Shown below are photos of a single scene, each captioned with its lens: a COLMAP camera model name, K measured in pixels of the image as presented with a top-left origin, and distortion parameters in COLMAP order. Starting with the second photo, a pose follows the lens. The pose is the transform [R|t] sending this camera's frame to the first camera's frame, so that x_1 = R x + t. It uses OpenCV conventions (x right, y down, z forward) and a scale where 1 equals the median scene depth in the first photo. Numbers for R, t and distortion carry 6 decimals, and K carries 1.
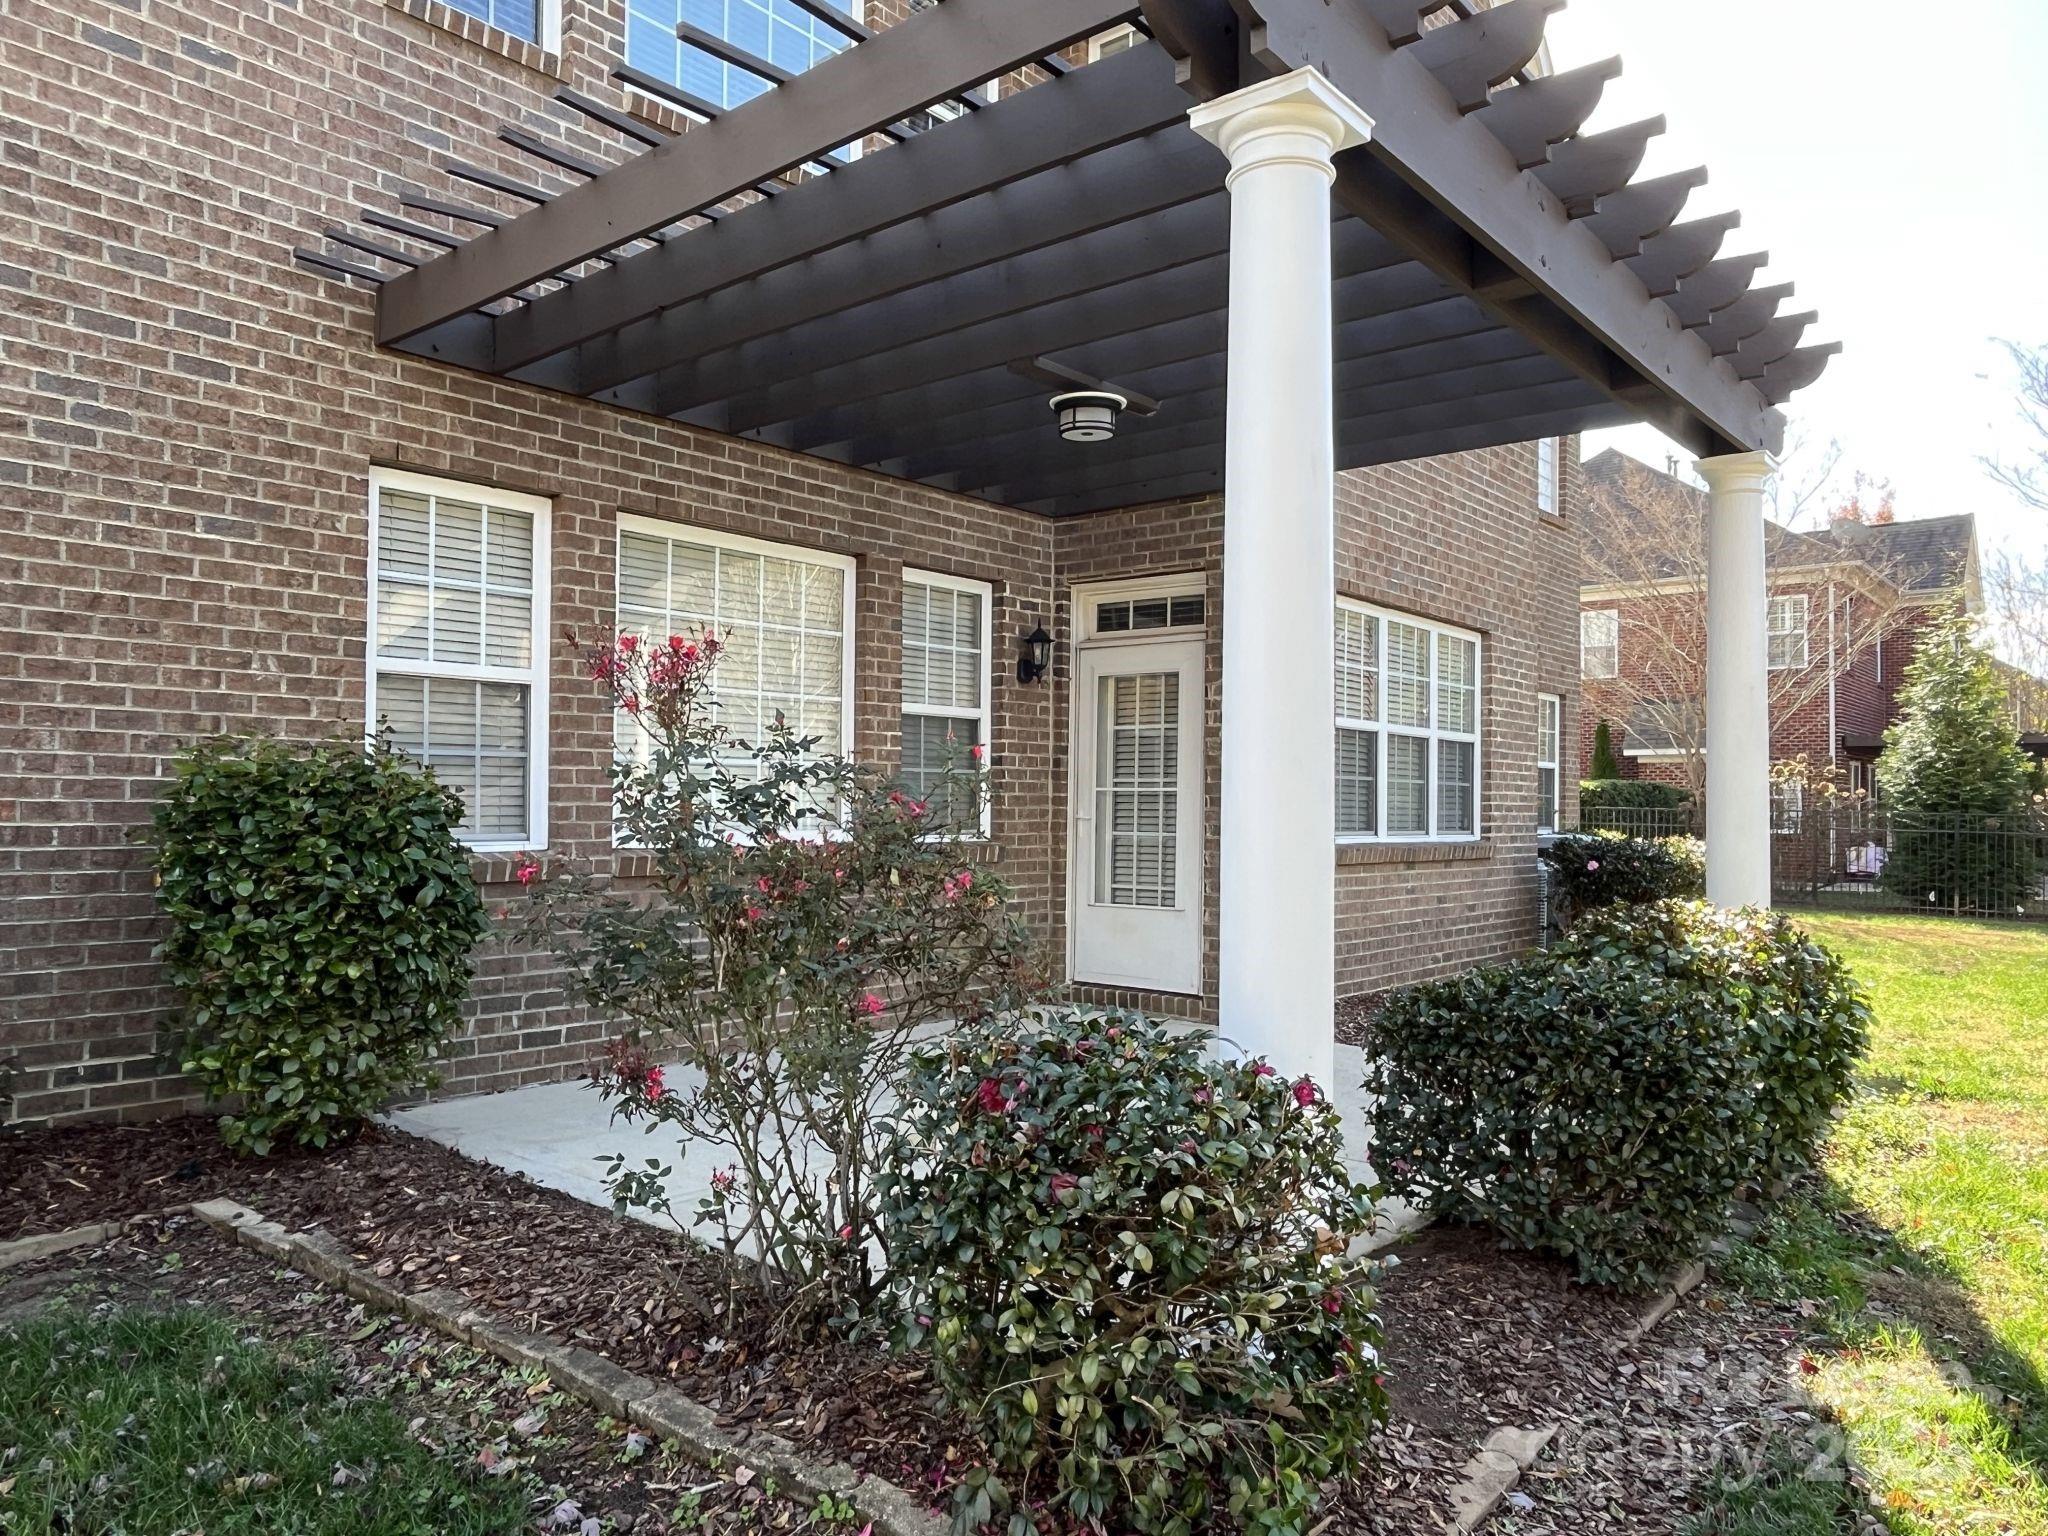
lens RADIAL K [[1389.0, 0, 1022.2], [0, 1389.0, 785.3], [0, 0, 1]] dist [-0.016878, 0.002503]
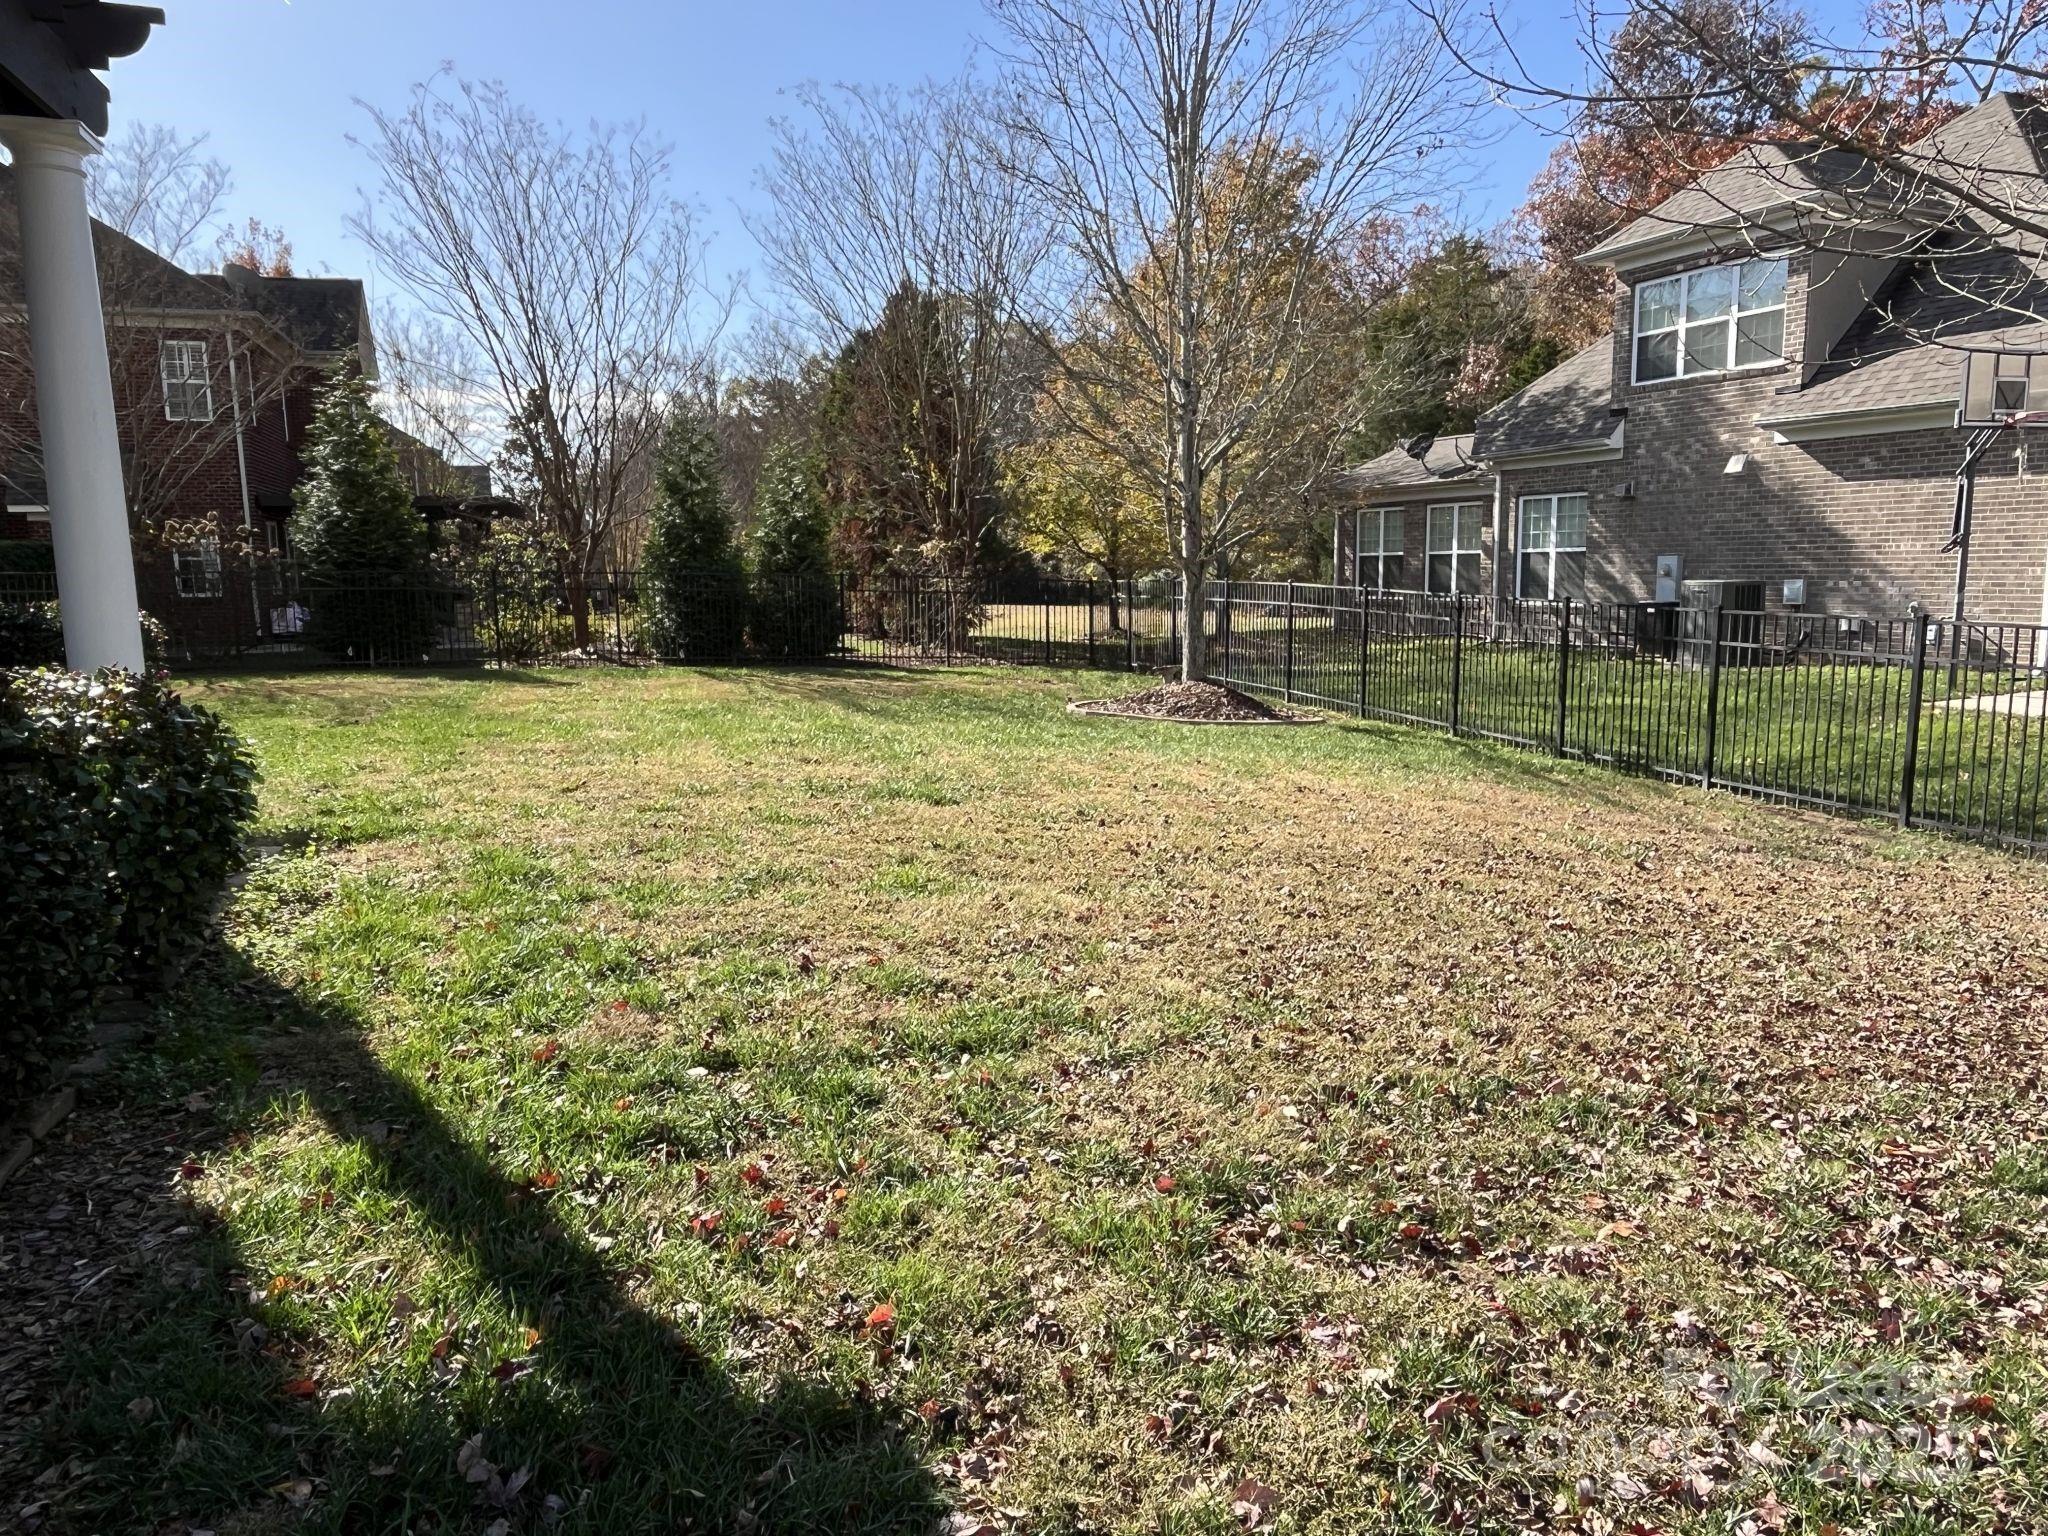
lens RADIAL K [[1389.0, 0, 1025.2], [0, 1389.0, 772.7], [0, 0, 1]] dist [-0.016878, 0.002503]
pose [[0.515275, -0.138759, 0.845717, 0.085787], [0.002300, 0.987026, 0.160543, 0.015236], [-0.857022, -0.080778, 0.508909, 0.065885]]
